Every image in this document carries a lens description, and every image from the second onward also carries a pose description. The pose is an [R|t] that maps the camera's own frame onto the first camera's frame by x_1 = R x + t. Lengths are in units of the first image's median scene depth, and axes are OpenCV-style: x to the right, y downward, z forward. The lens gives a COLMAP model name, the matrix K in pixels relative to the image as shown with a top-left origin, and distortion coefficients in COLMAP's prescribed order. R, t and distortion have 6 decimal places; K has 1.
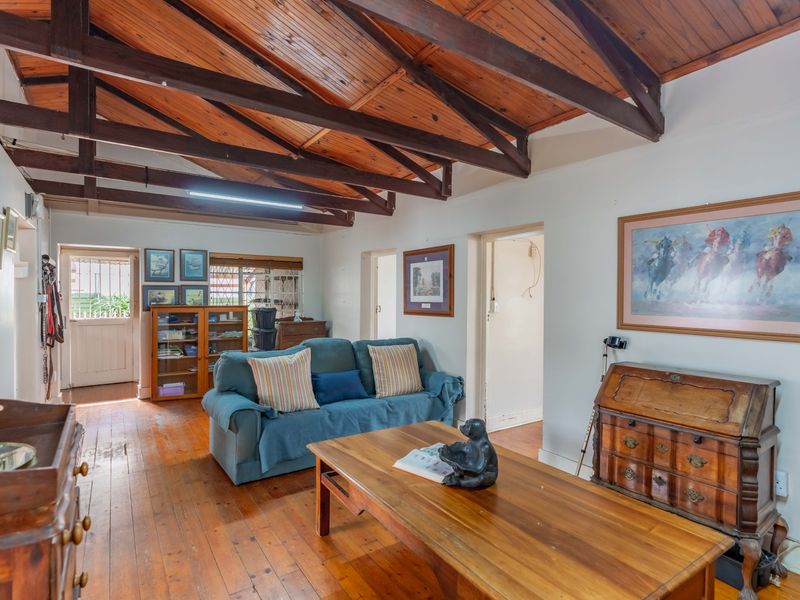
lens RADIAL K [[419.5, 0, 401.2], [0, 419.5, 293.0], [0, 0, 1]] dist [0.002334, 0.001383]
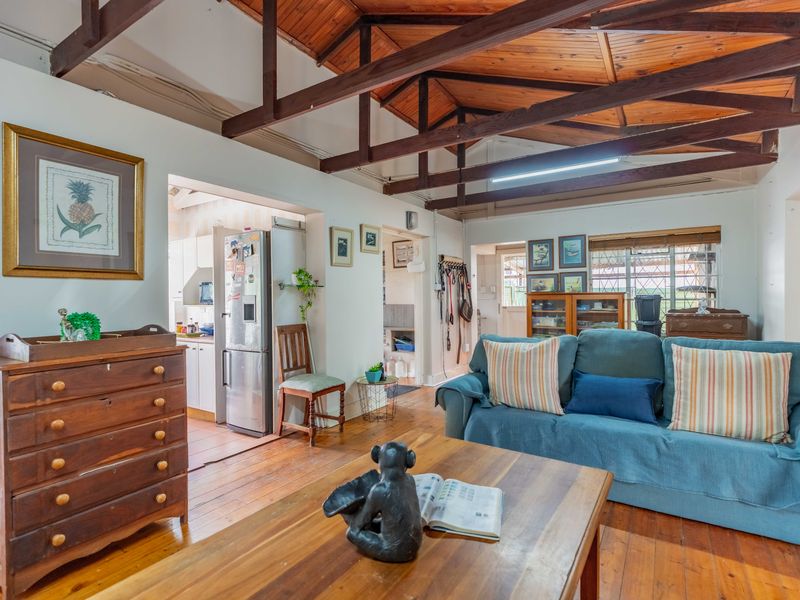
lens RADIAL K [[419.5, 0, 399.4], [0, 419.5, 297.5], [0, 0, 1]] dist [0.002334, 0.001383]
pose [[0.383366, -0.005397, -0.923581, 0.314011], [0.021871, 0.999756, 0.003236, 0.035266], [0.923337, -0.021441, 0.383391, 0.323233]]
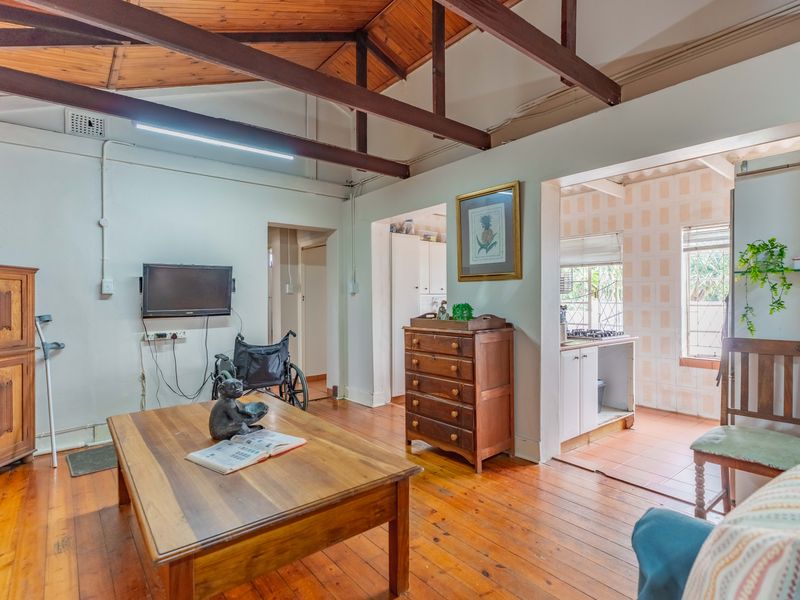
lens RADIAL K [[419.5, 0, 398.2], [0, 419.5, 302.8], [0, 0, 1]] dist [0.002334, 0.001383]
pose [[-0.997458, -0.000238, -0.071262, -0.069571], [0.000044, 0.999992, -0.003960, 0.047343], [0.071262, -0.003953, -0.997450, 0.871699]]
